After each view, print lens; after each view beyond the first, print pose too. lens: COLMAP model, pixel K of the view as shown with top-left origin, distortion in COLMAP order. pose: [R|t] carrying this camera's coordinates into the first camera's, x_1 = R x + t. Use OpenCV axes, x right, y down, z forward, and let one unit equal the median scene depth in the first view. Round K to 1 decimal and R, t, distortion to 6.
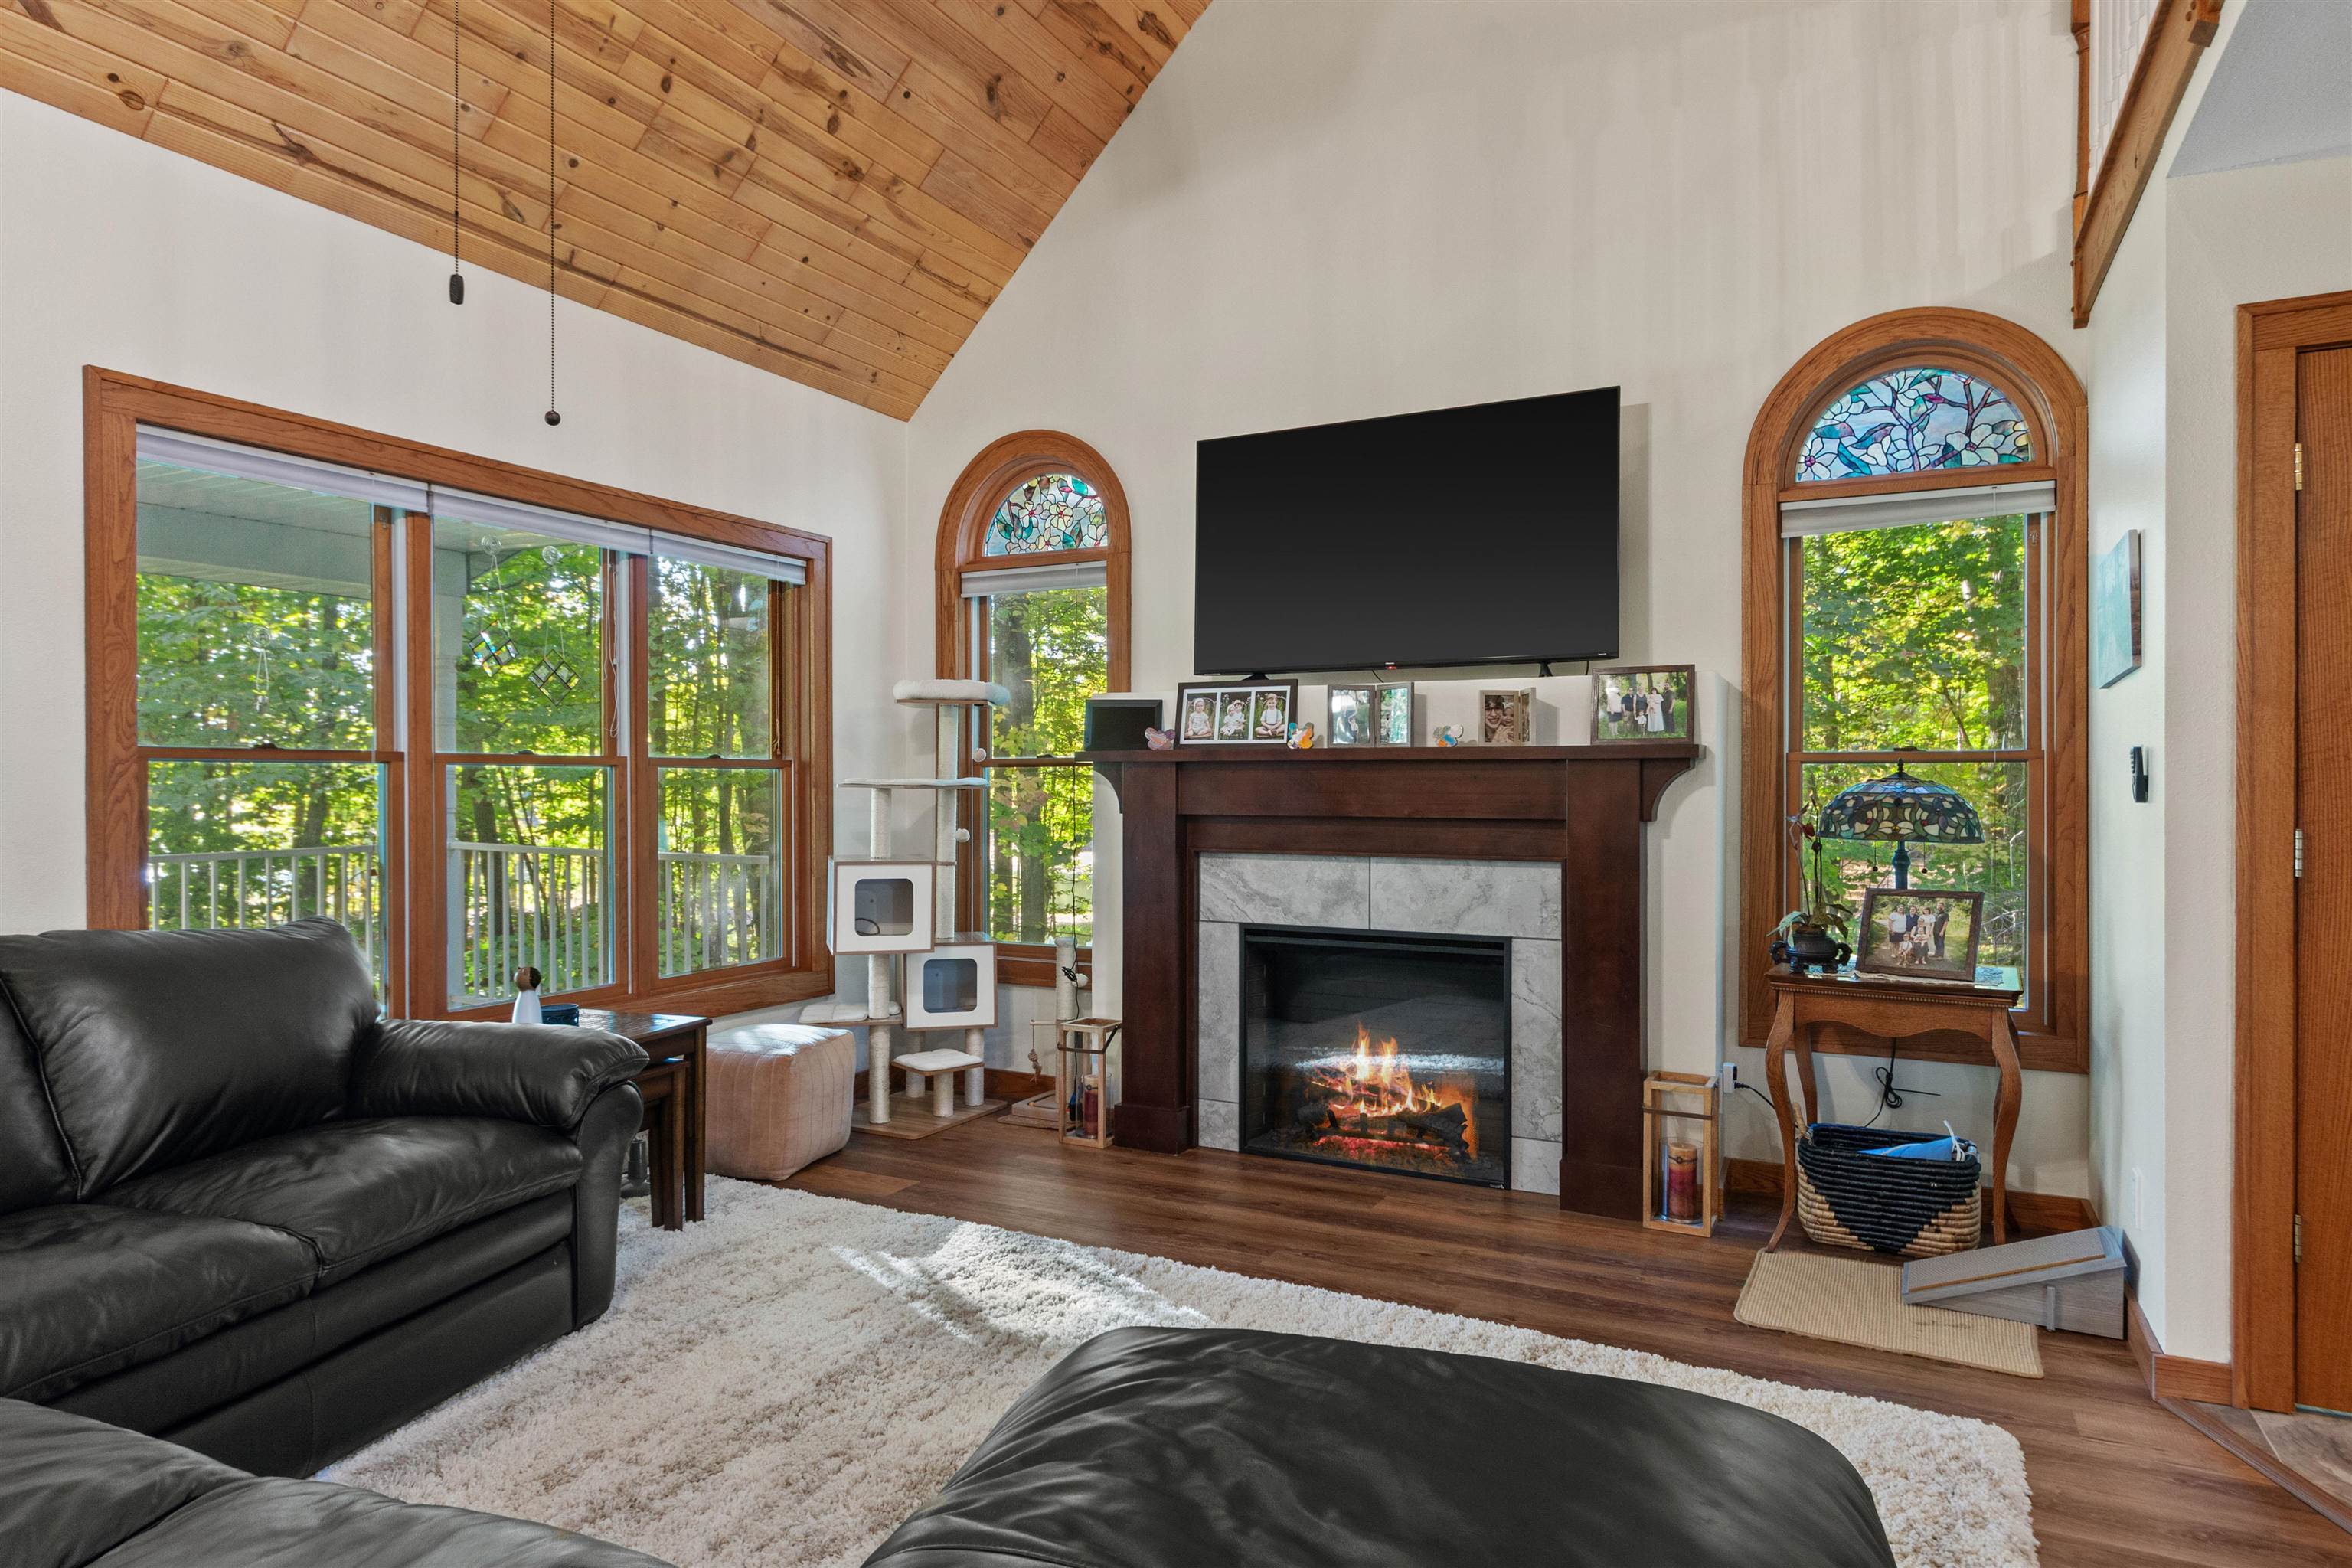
lens RADIAL K [[1362.9, 0, 1179.7], [0, 1362.9, 777.4], [0, 0, 1]] dist [0.021400, -0.013200]
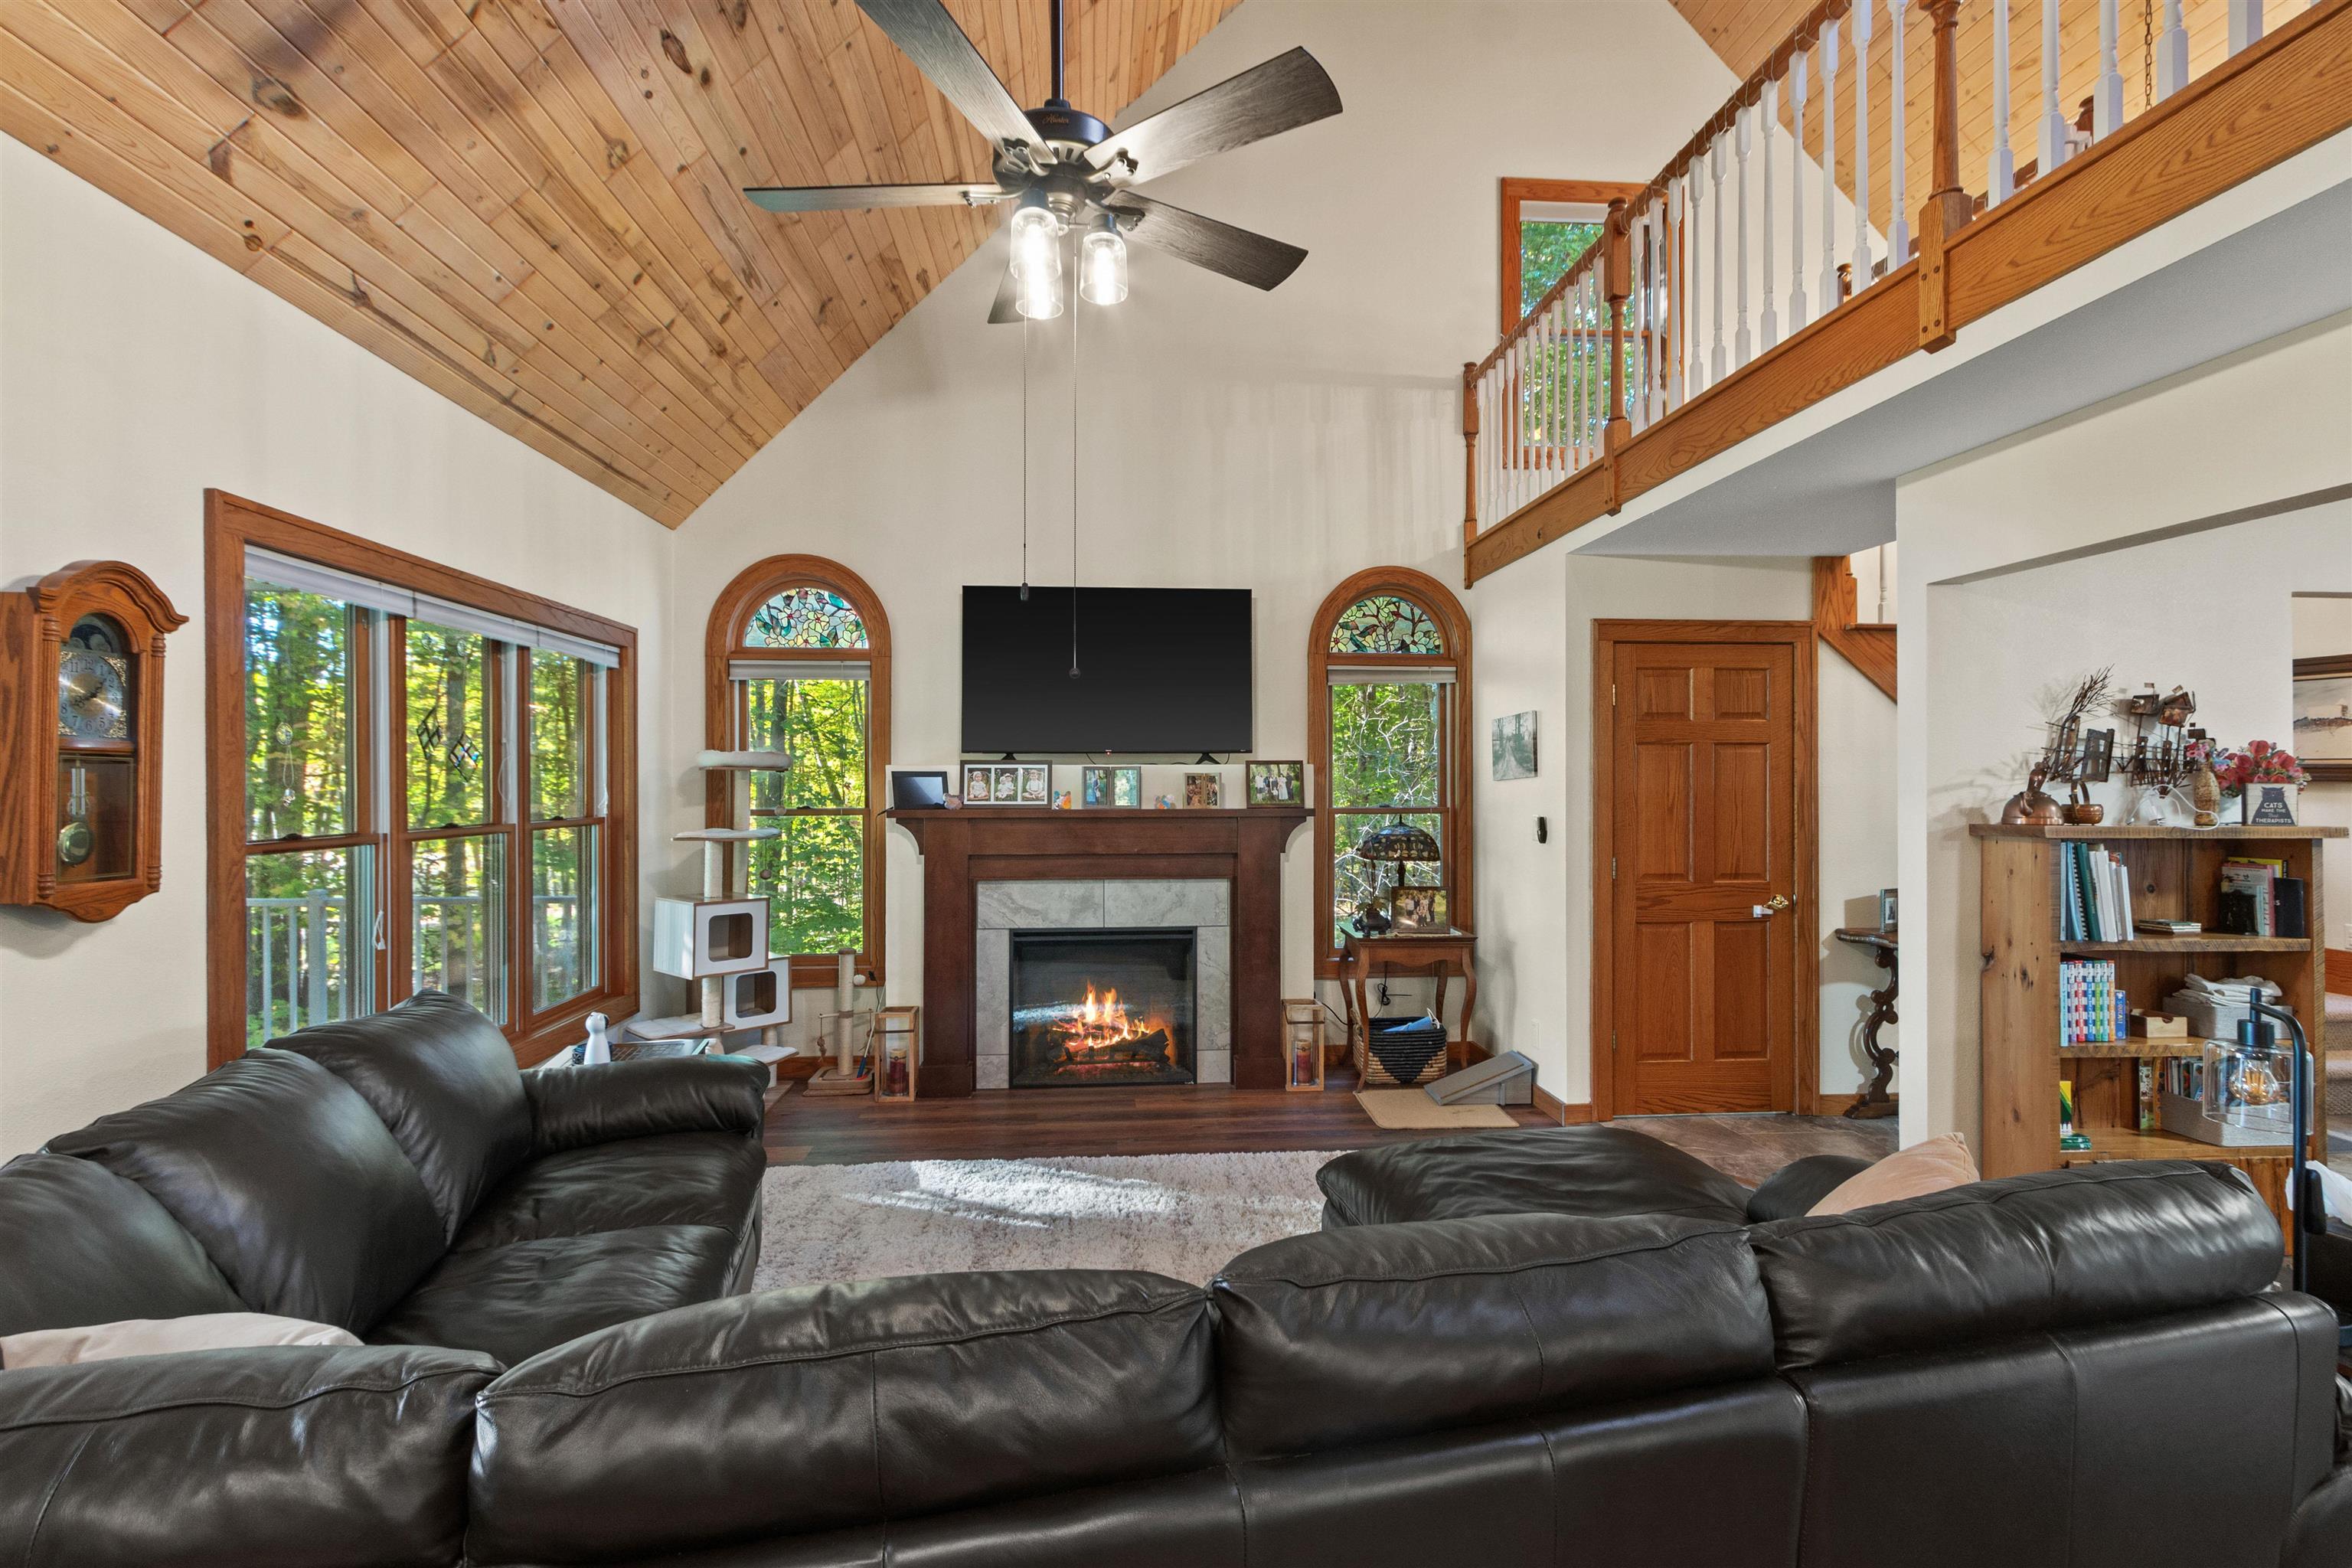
lens RADIAL K [[1098.9, 0, 1187.0], [0, 1098.9, 777.6], [0, 0, 1]] dist [0.005461, 0.000364]
pose [[0.845536, -0.000365, 0.533918, -0.451963], [-0.000013, 1.000000, 0.000706, -0.057885], [-0.533918, -0.000604, 0.845536, -0.084790]]
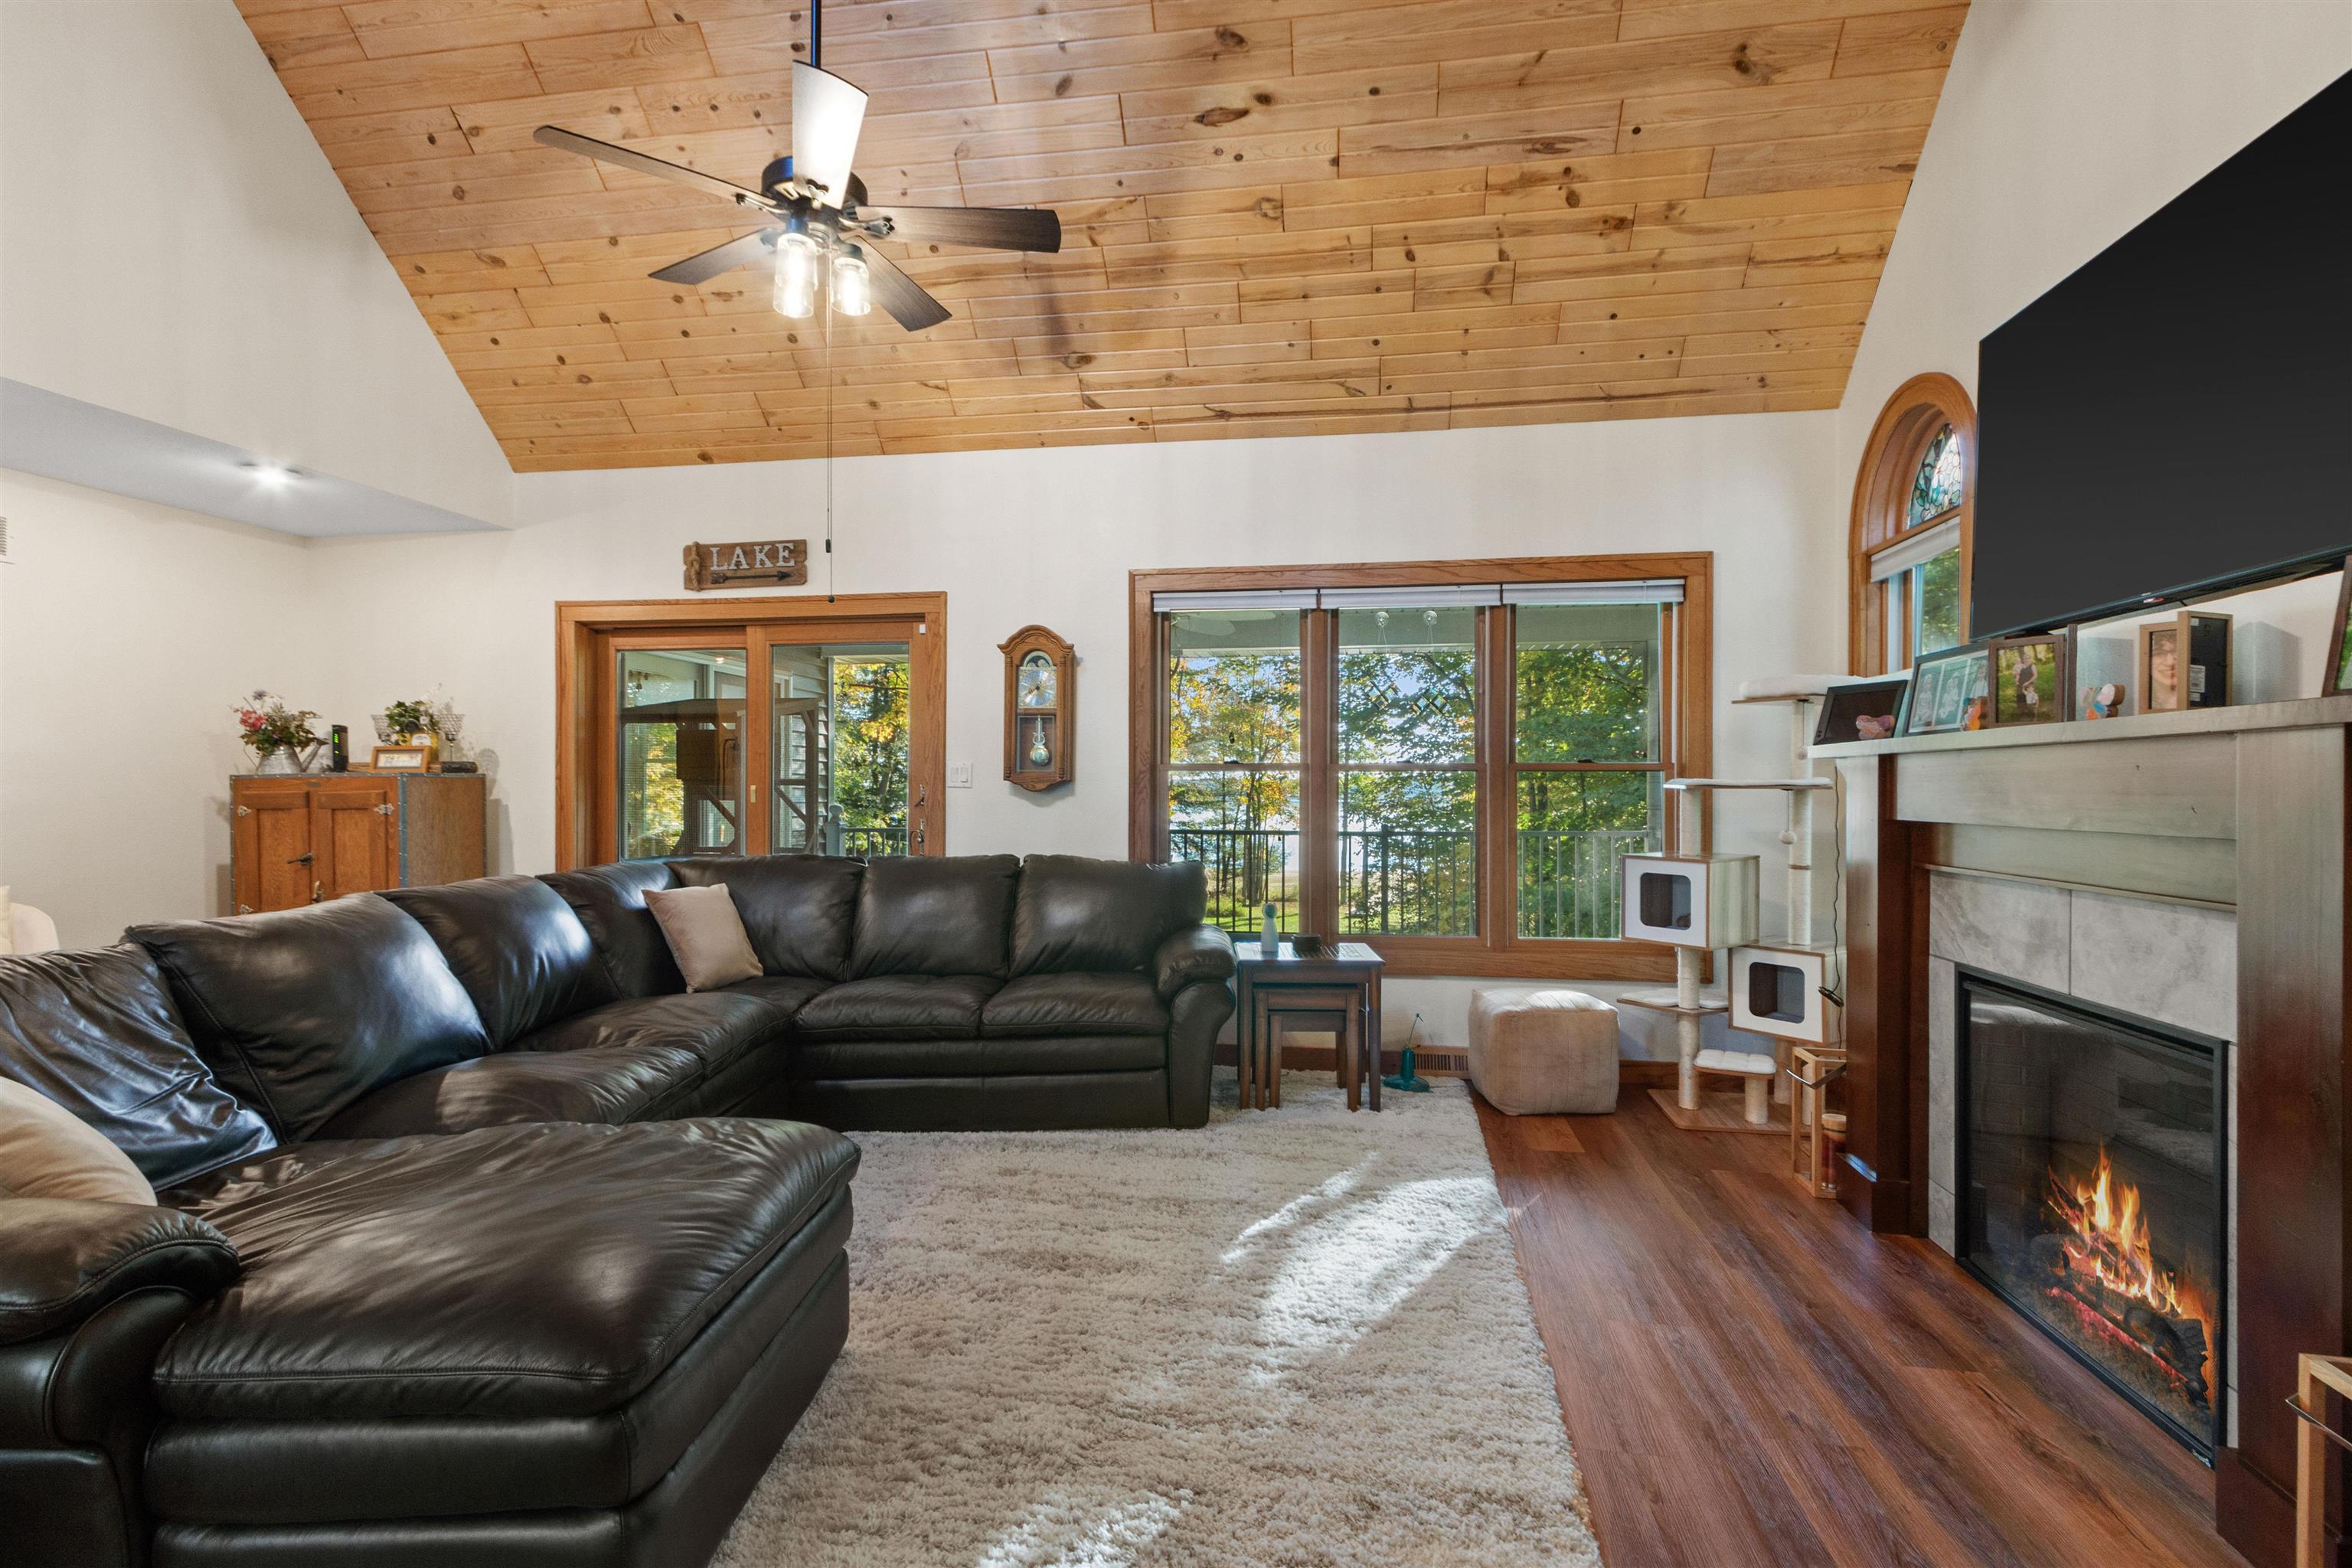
lens RADIAL K [[1119.3, 0, 1194.6], [0, 1119.3, 783.6], [0, 0, 1]] dist [0.013307, -0.000065]
pose [[0.310249, -0.003064, -0.950650, 0.553686], [0.000021, 0.999995, -0.003217, 0.008695], [0.950655, 0.000978, 0.310248, 0.434257]]
